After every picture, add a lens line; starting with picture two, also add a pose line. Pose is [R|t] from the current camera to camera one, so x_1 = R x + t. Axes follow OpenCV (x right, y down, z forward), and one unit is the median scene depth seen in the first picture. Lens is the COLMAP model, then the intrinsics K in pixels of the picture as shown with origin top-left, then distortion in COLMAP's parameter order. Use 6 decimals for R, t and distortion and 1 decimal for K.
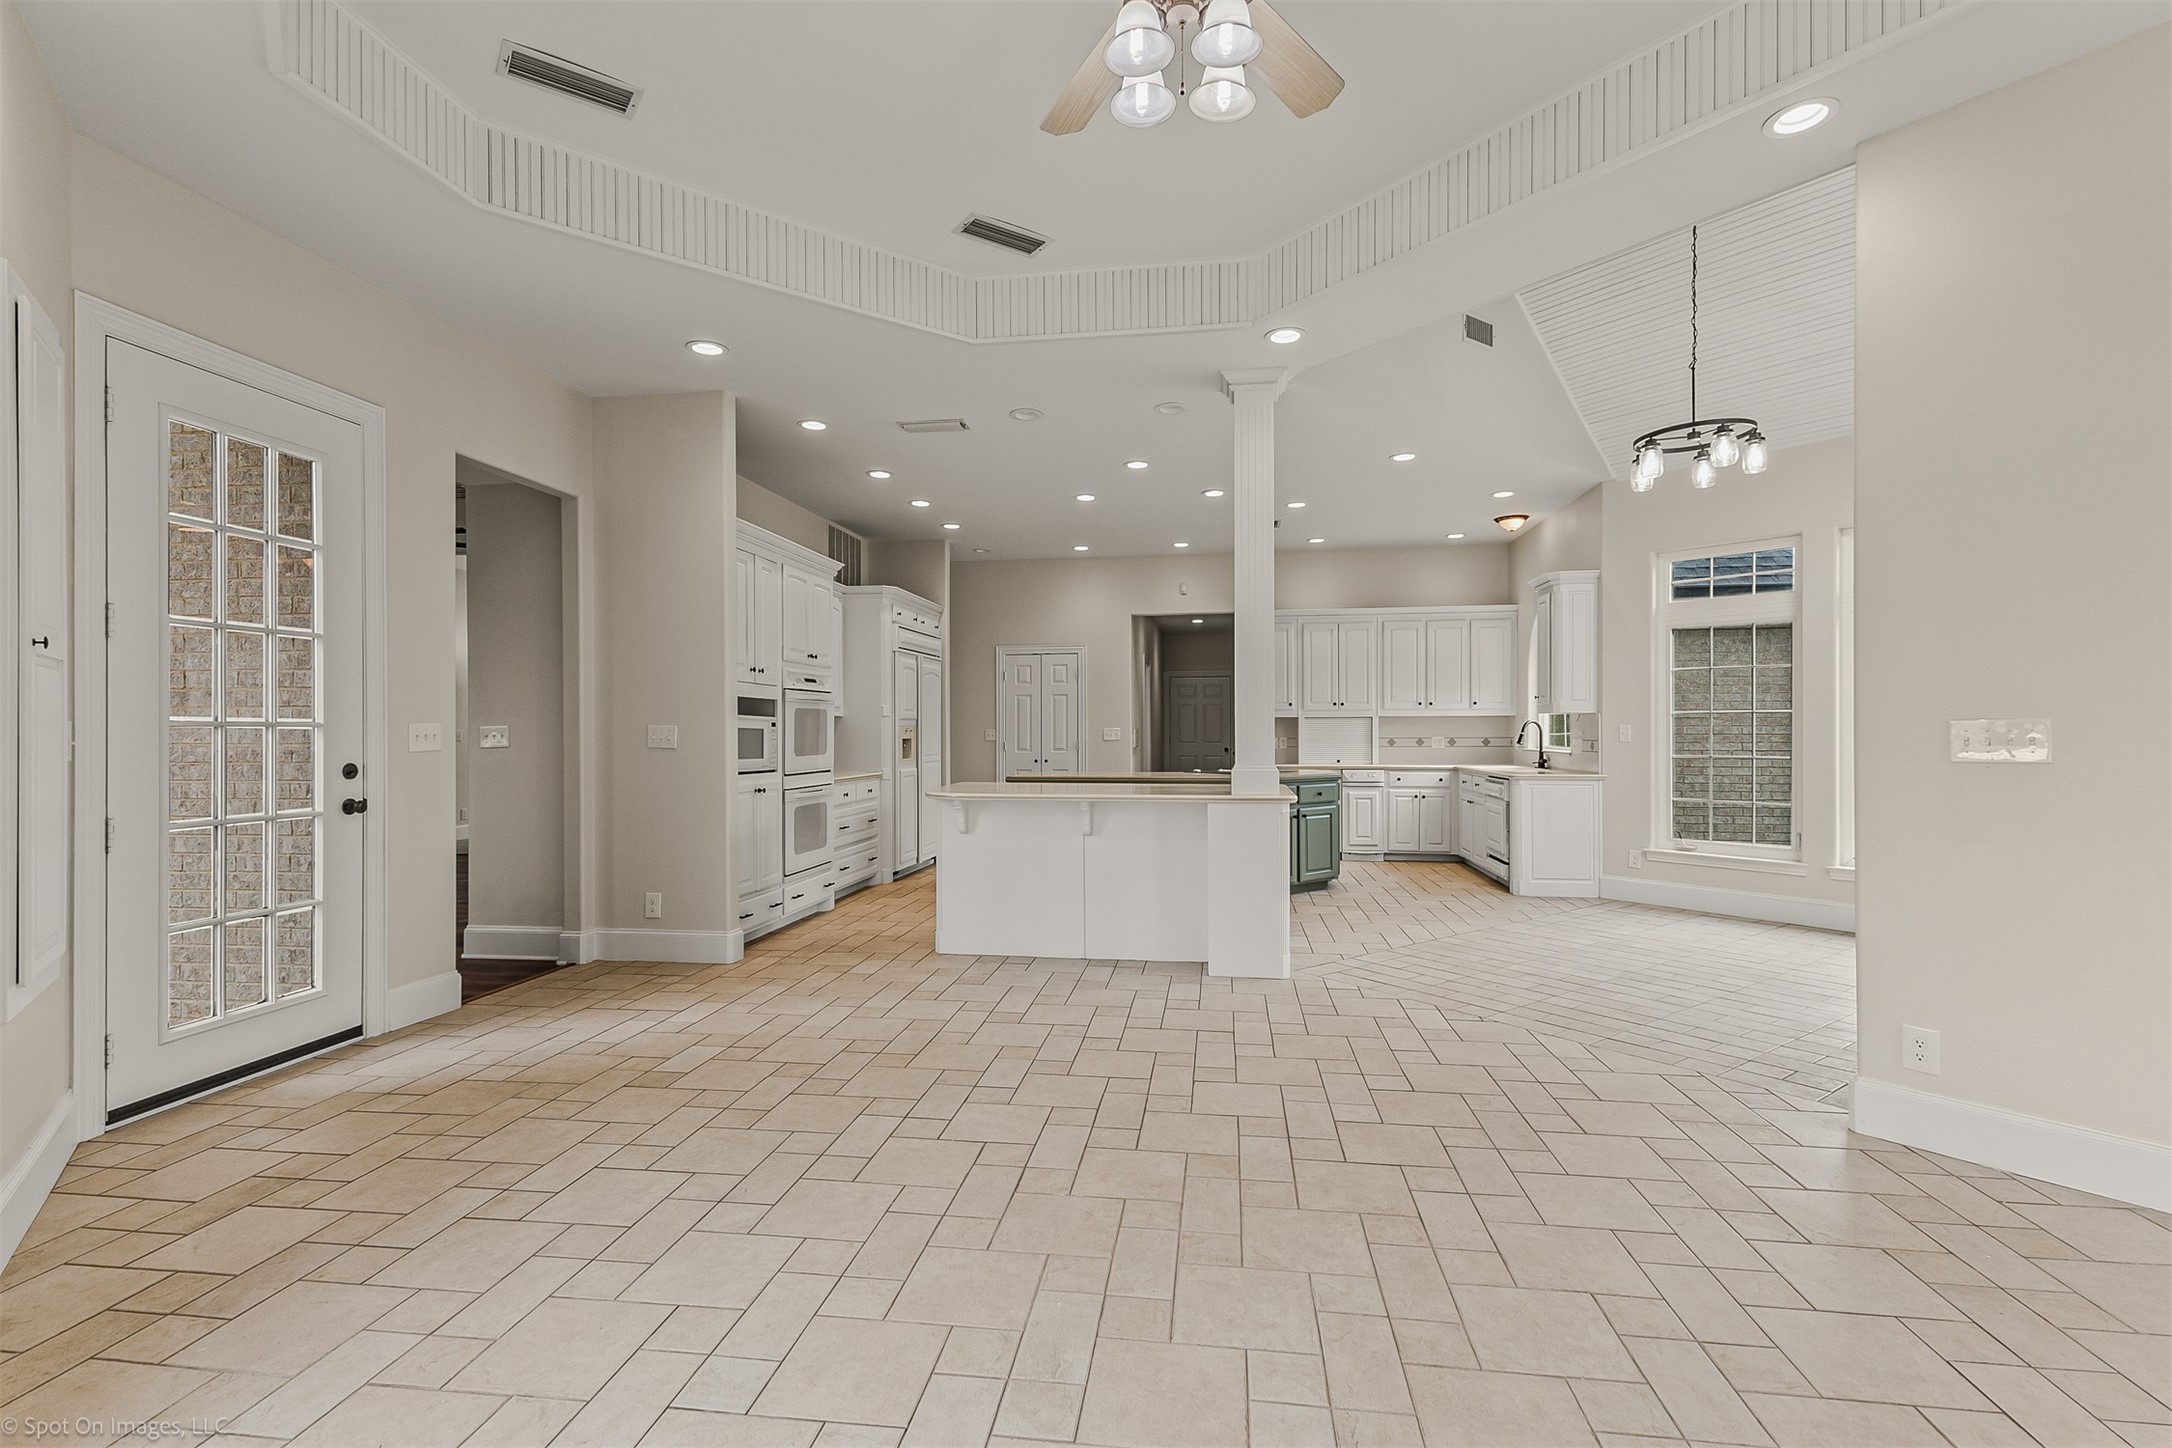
lens RADIAL K [[1000.4, 0, 1089.1], [0, 1000.4, 734.1], [0, 0, 1]] dist [0.022062, 0.000831]
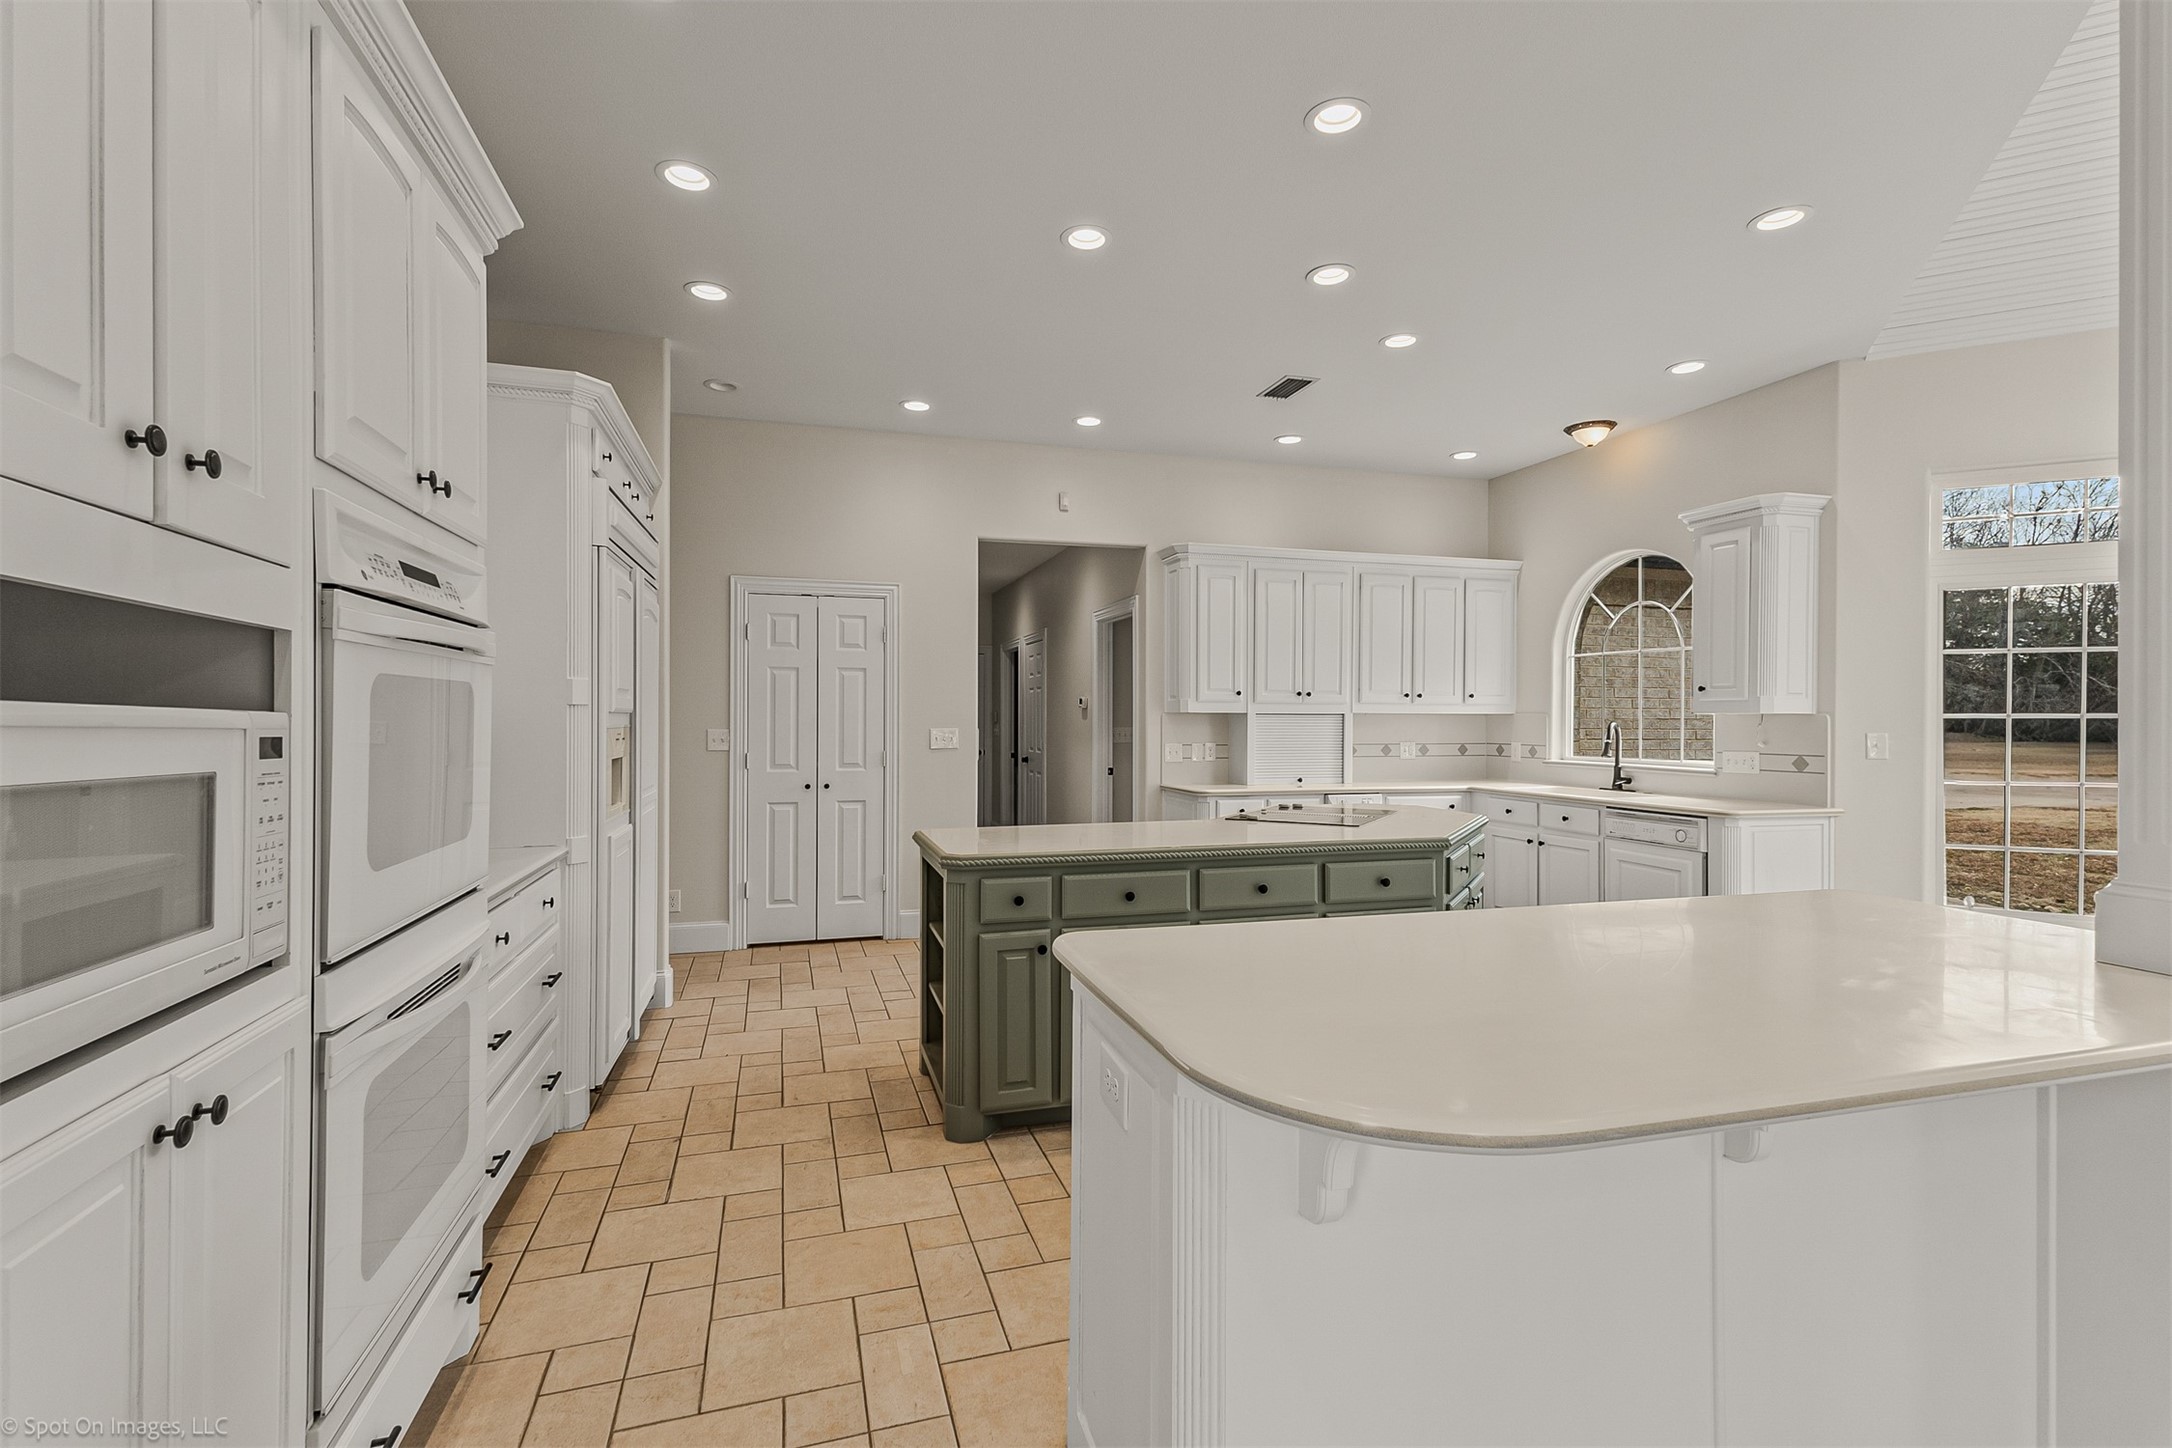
lens RADIAL K [[1000.4, 0, 1086.5], [0, 1000.4, 722.8], [0, 0, 1]] dist [0.022062, 0.000831]
pose [[0.908913, 0.004862, 0.416958, -0.175770], [-0.004828, 0.999988, -0.001136, -0.010706], [-0.416958, -0.000981, 0.908925, 0.521196]]
